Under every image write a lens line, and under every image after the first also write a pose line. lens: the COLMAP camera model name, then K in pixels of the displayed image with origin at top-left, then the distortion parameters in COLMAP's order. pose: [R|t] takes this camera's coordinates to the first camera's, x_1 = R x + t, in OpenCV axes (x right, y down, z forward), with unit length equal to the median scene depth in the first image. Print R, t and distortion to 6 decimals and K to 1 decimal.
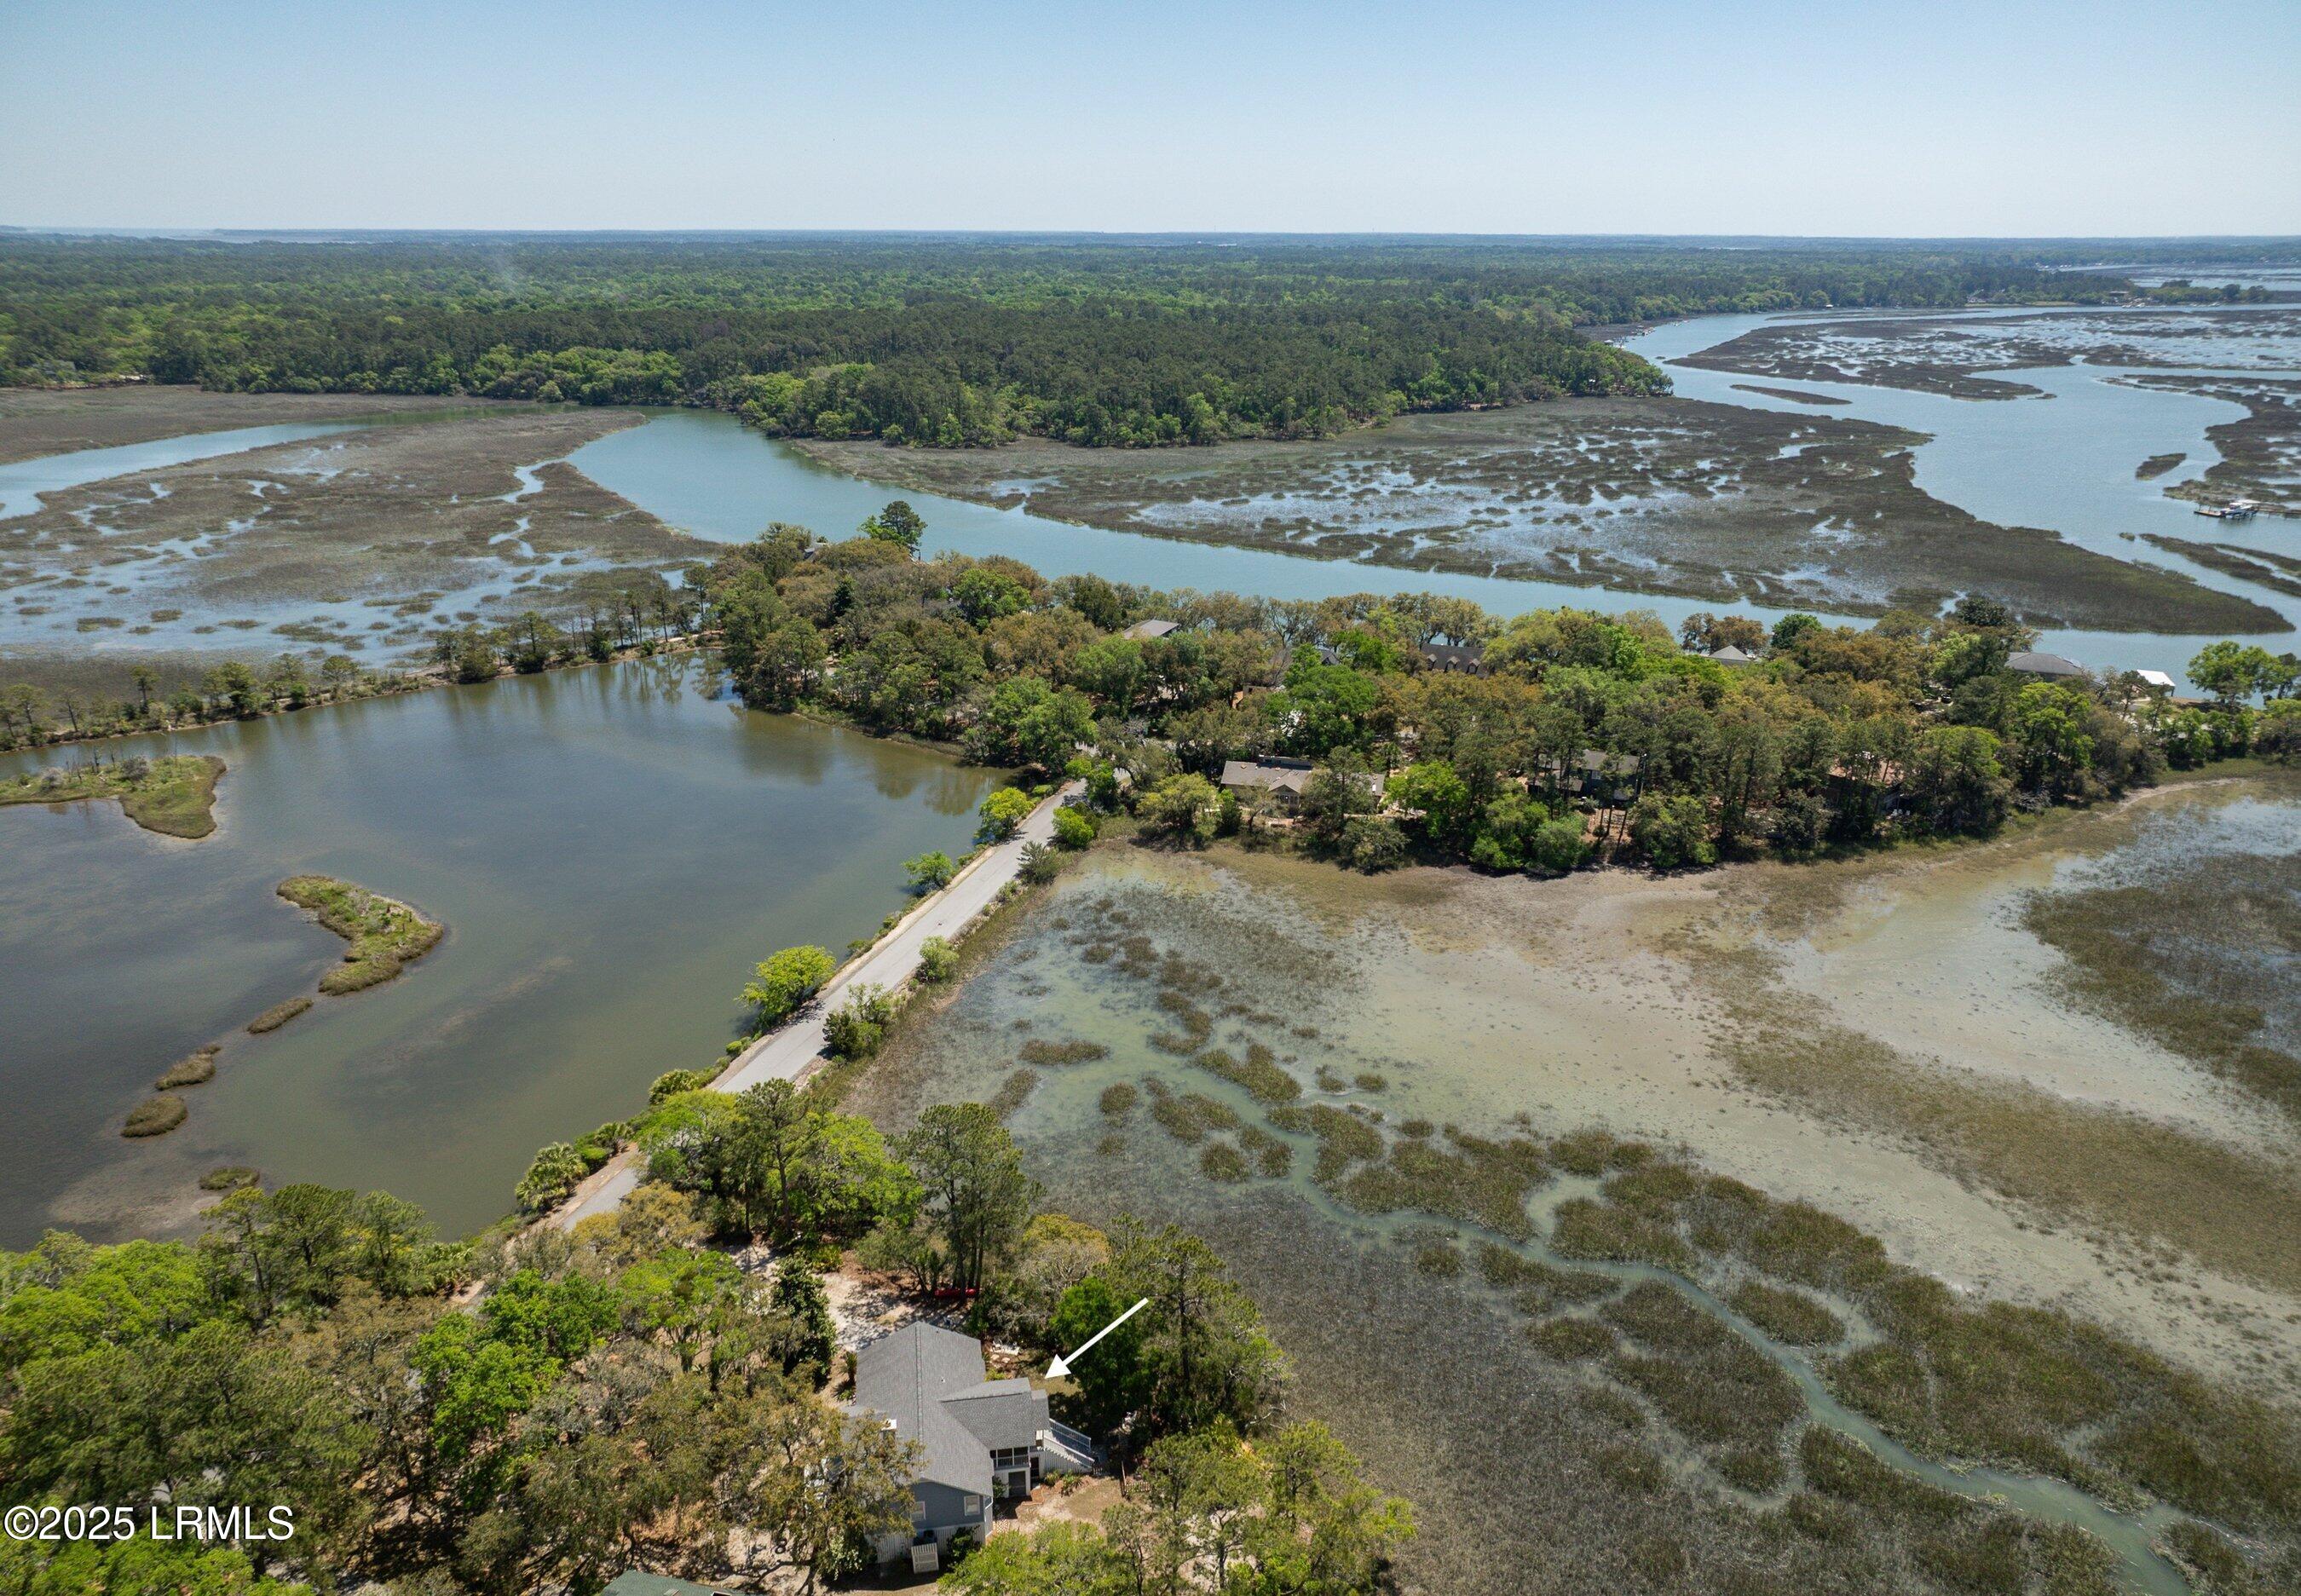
lens RADIAL K [[1575.9, 0, 1137.1], [0, 1575.9, 796.7], [0, 0, 1]] dist [-0.004239, 0.013504]
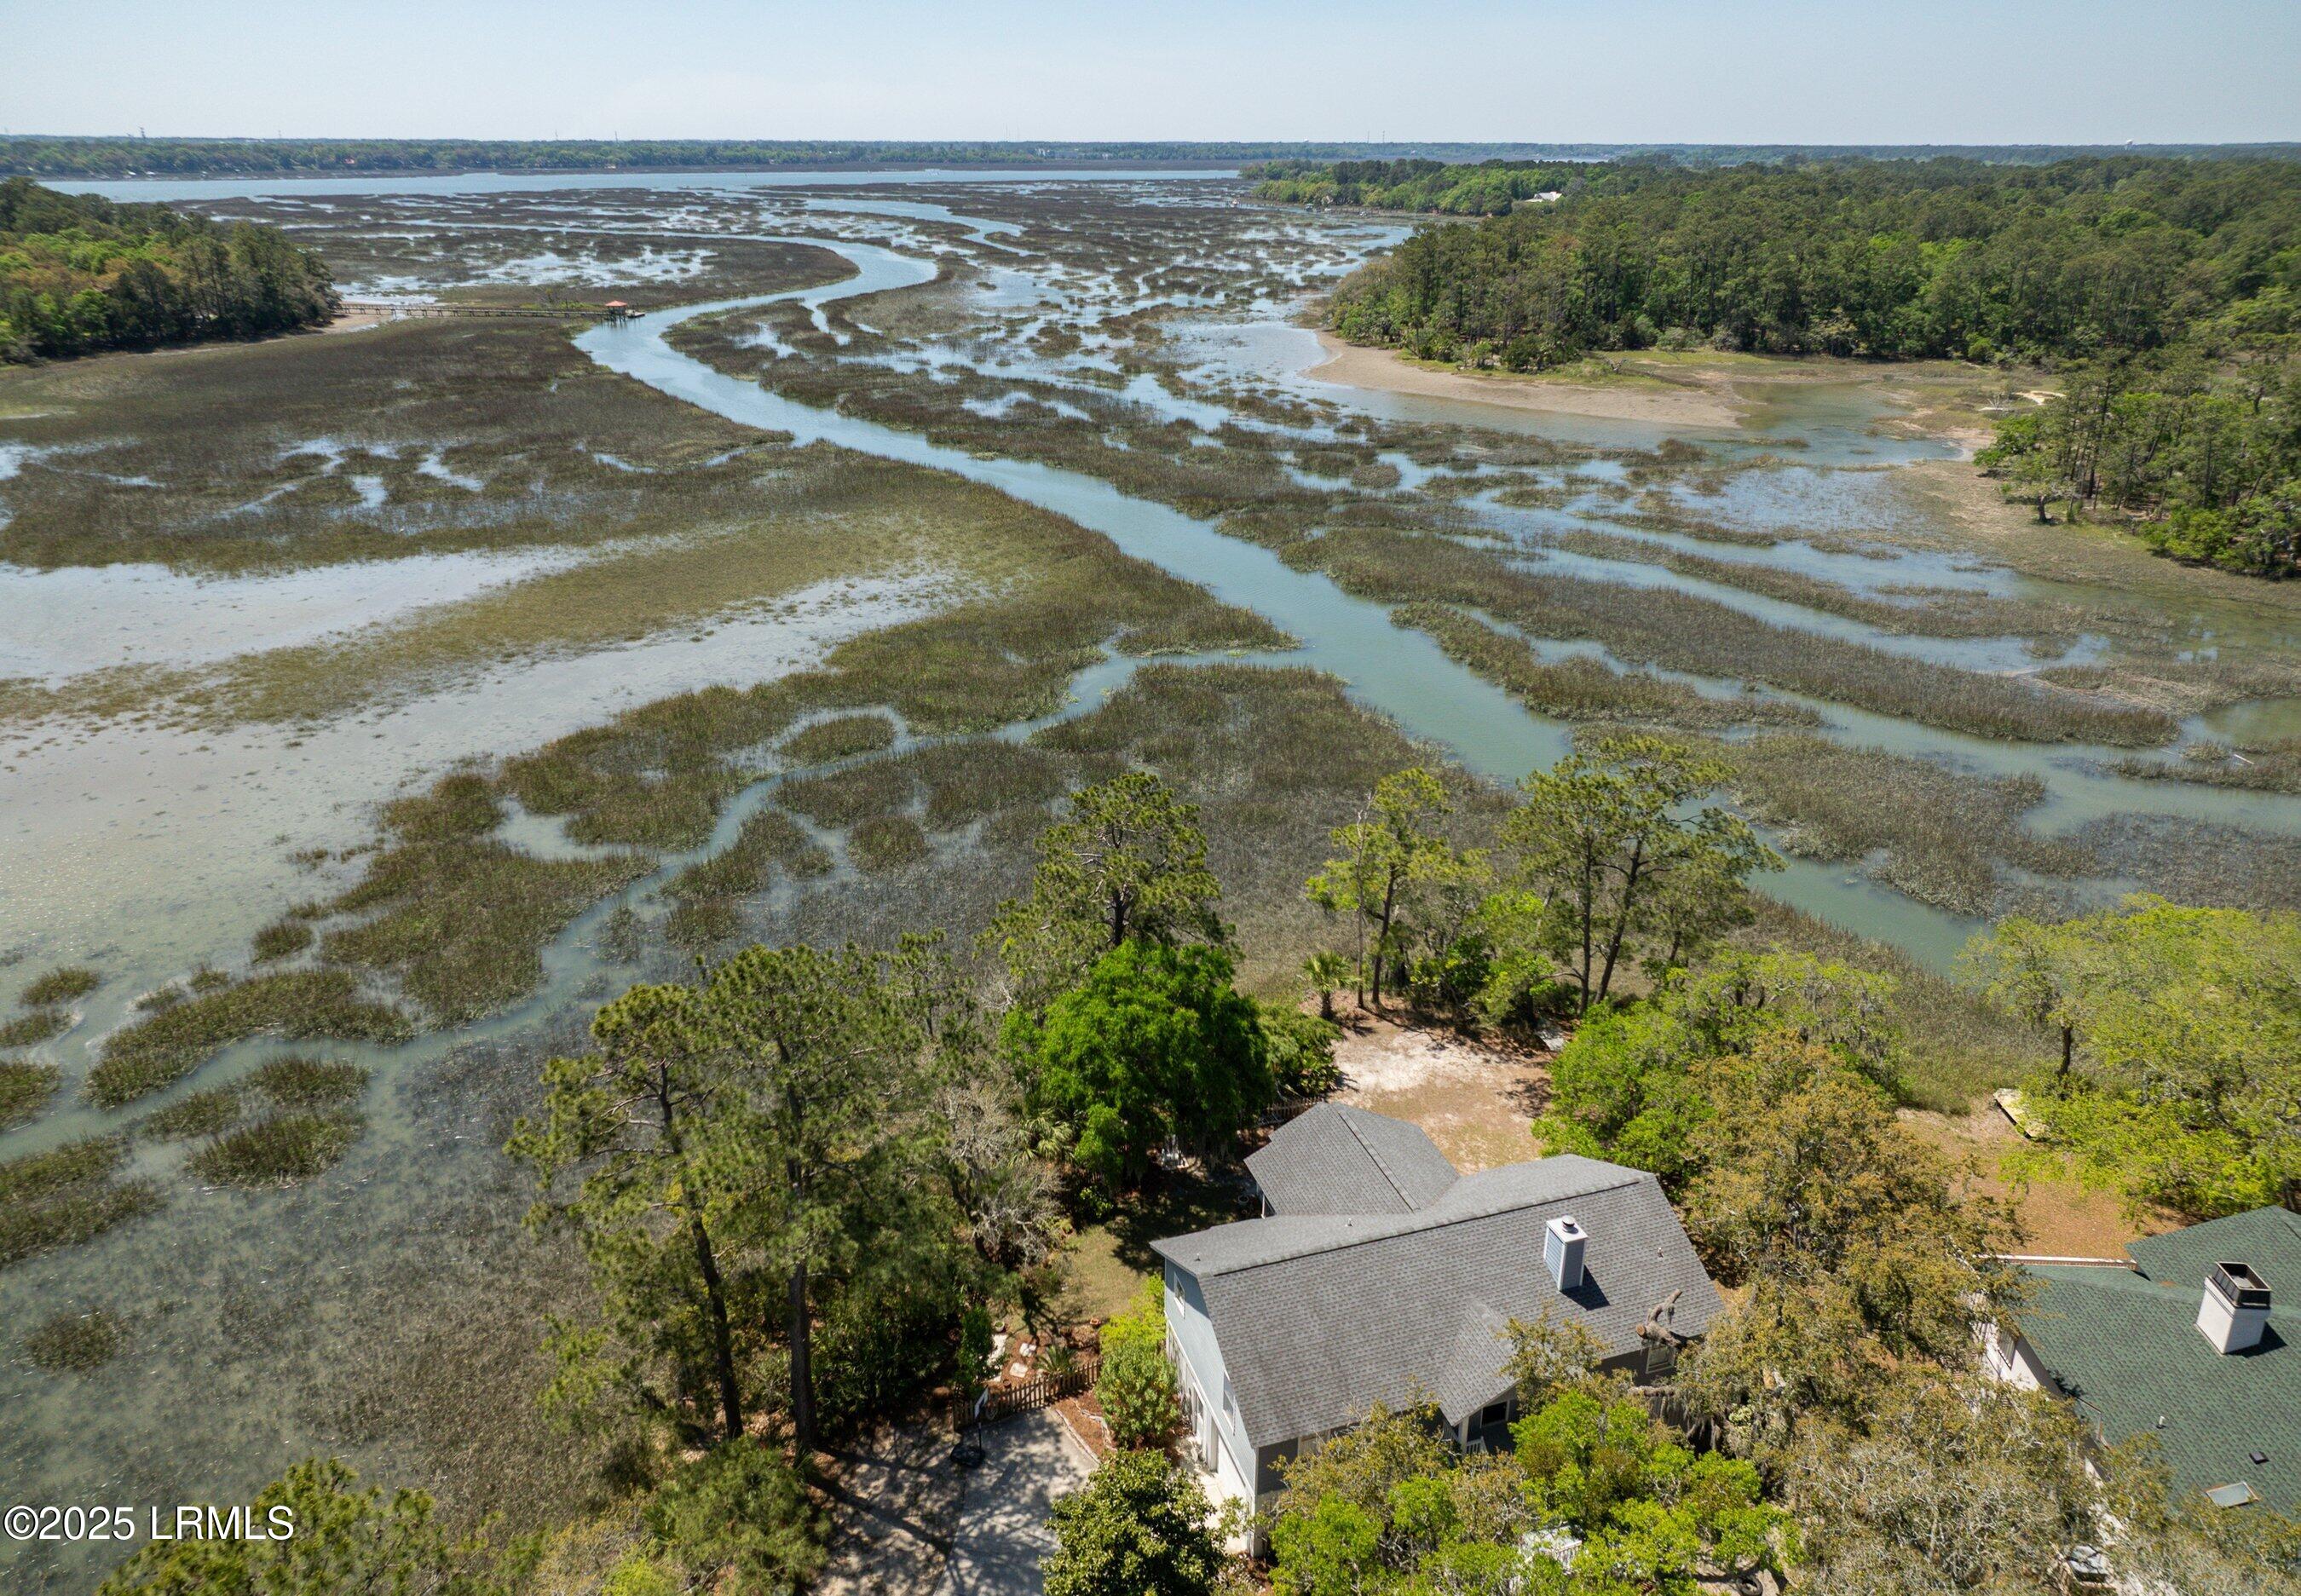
lens RADIAL K [[1575.9, 0, 1147.0], [0, 1575.9, 777.3], [0, 0, 1]] dist [-0.004239, 0.013504]
pose [[-0.172017, -0.366579, 0.914347, -0.268109], [0.331904, 0.852345, 0.404163, 0.037581], [-0.927496, 0.372998, -0.024949, 0.578684]]
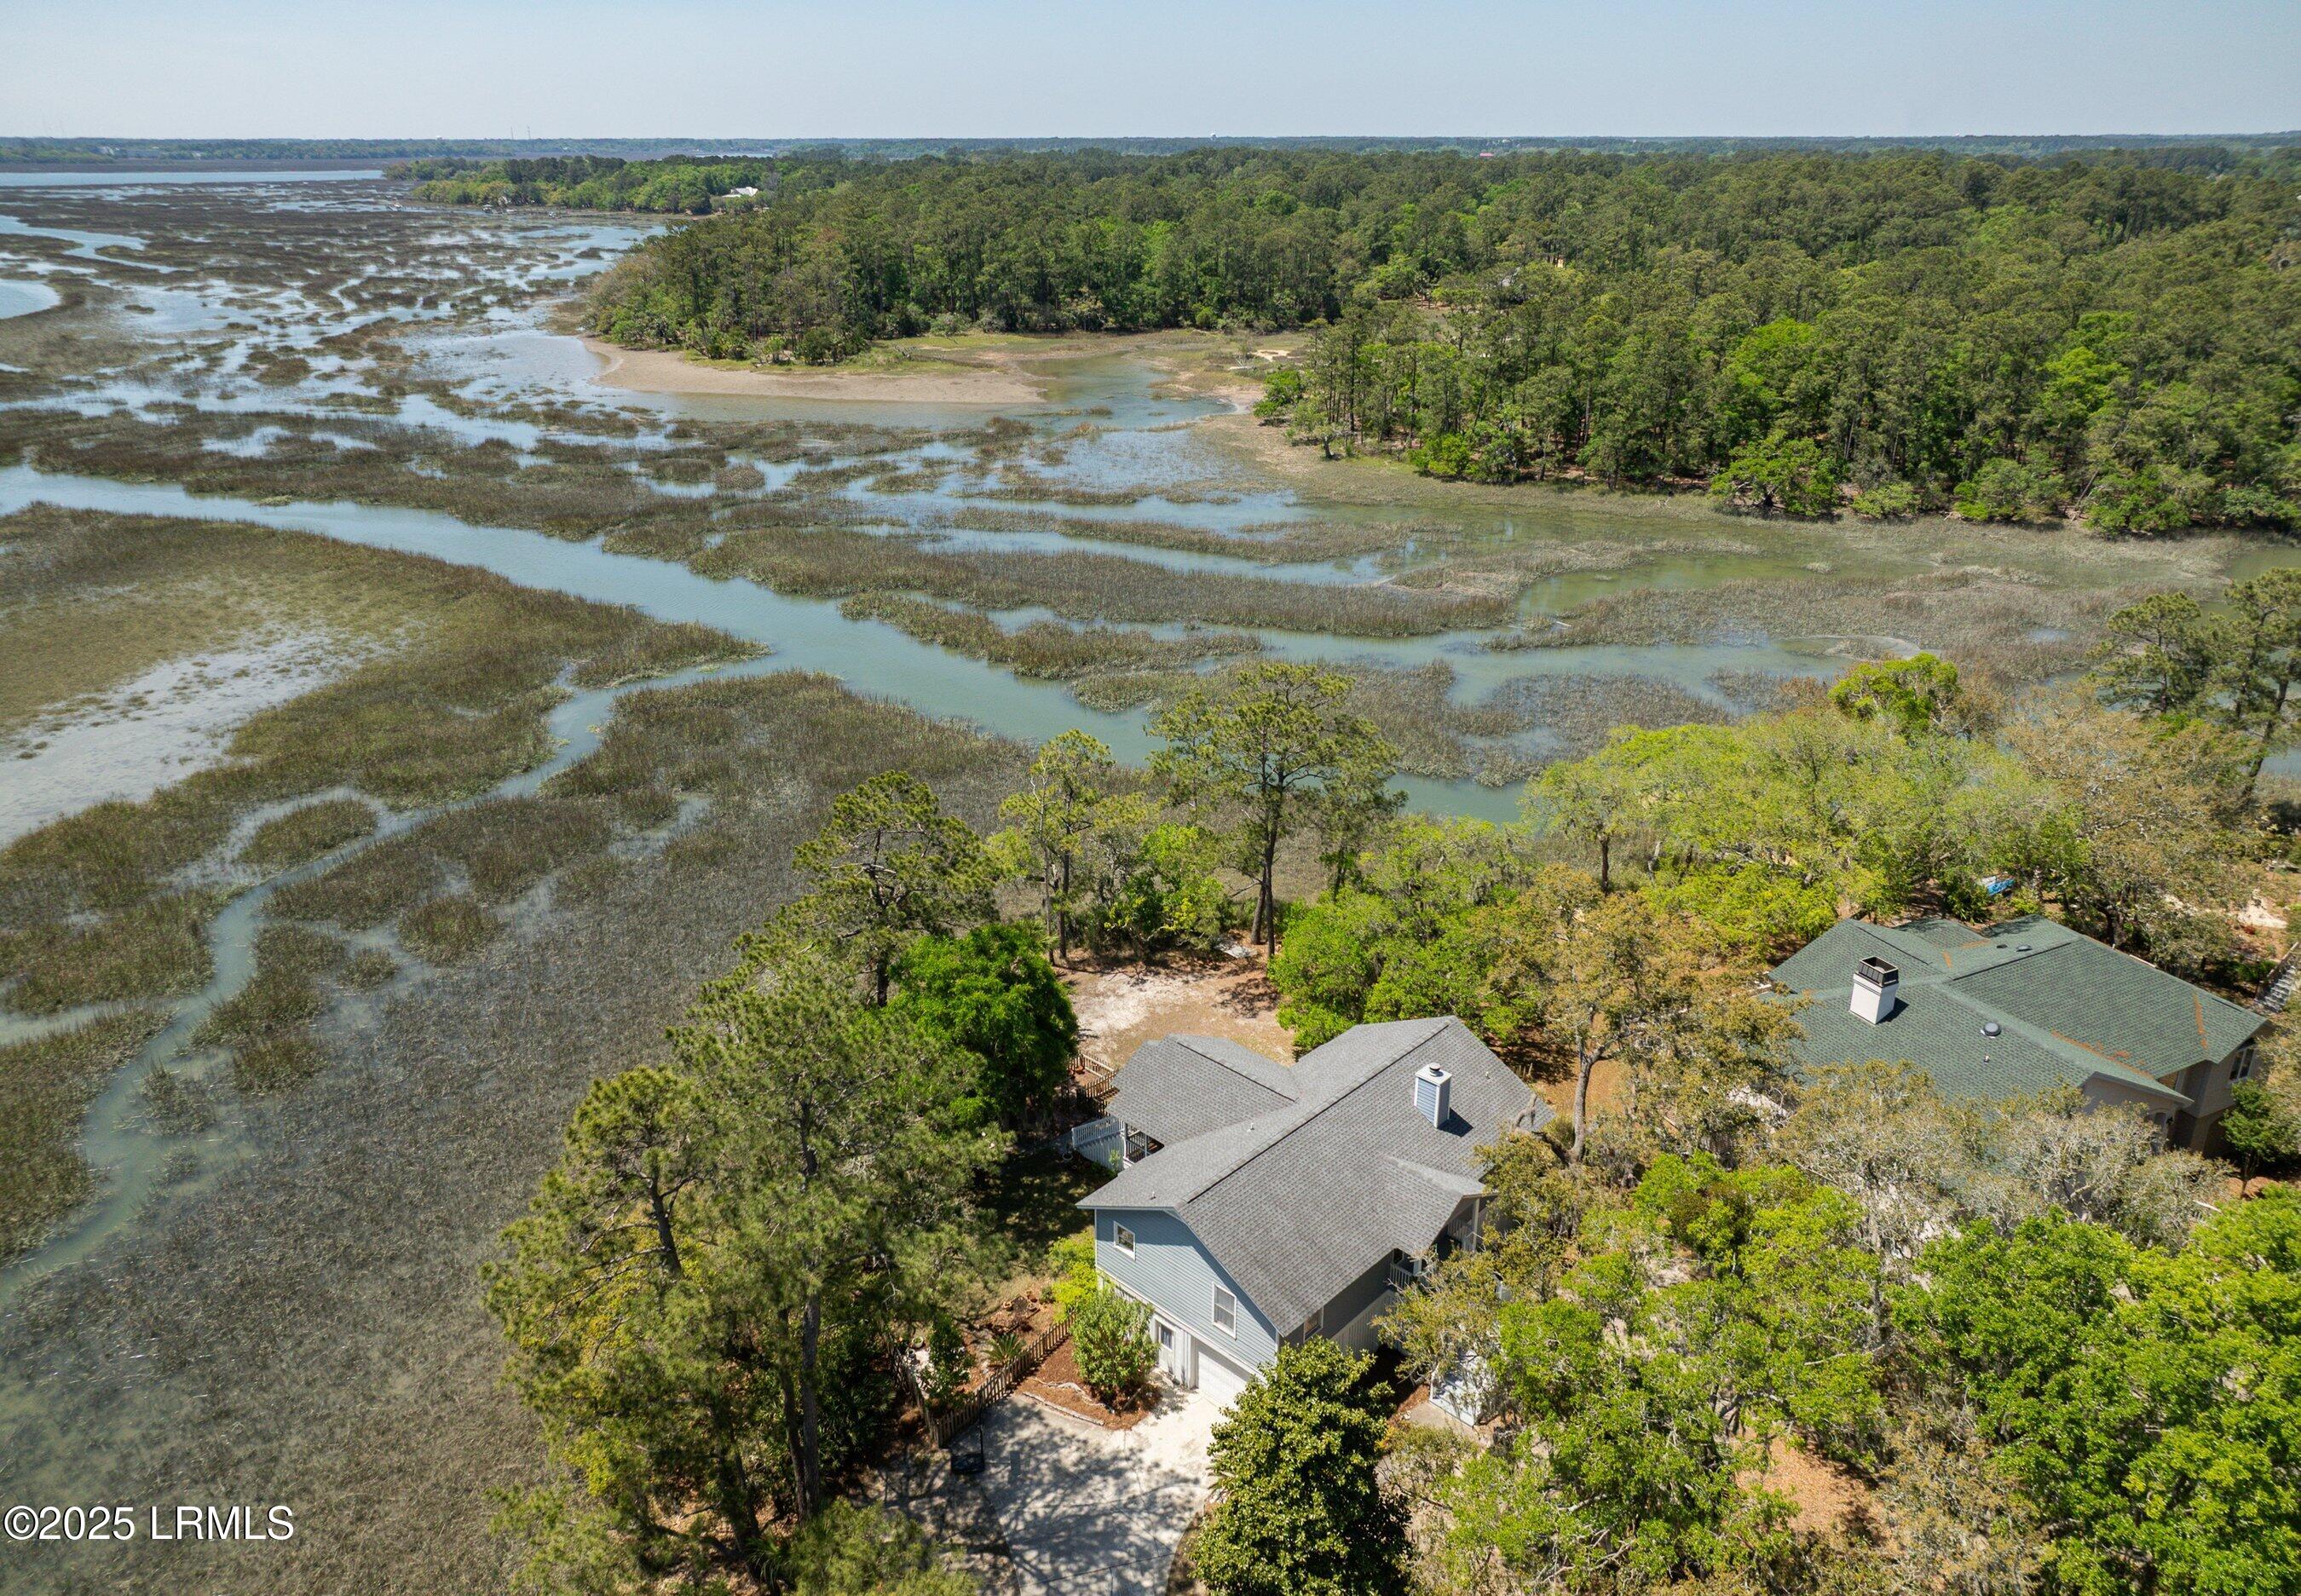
lens RADIAL K [[1575.9, 0, 1162.4], [0, 1575.9, 781.5], [0, 0, 1]] dist [-0.004239, 0.013504]
pose [[-0.622775, -0.292455, 0.725687, -0.241804], [0.269096, 0.790864, 0.549655, 0.007929], [-0.734670, 0.537591, -0.413832, 0.661143]]
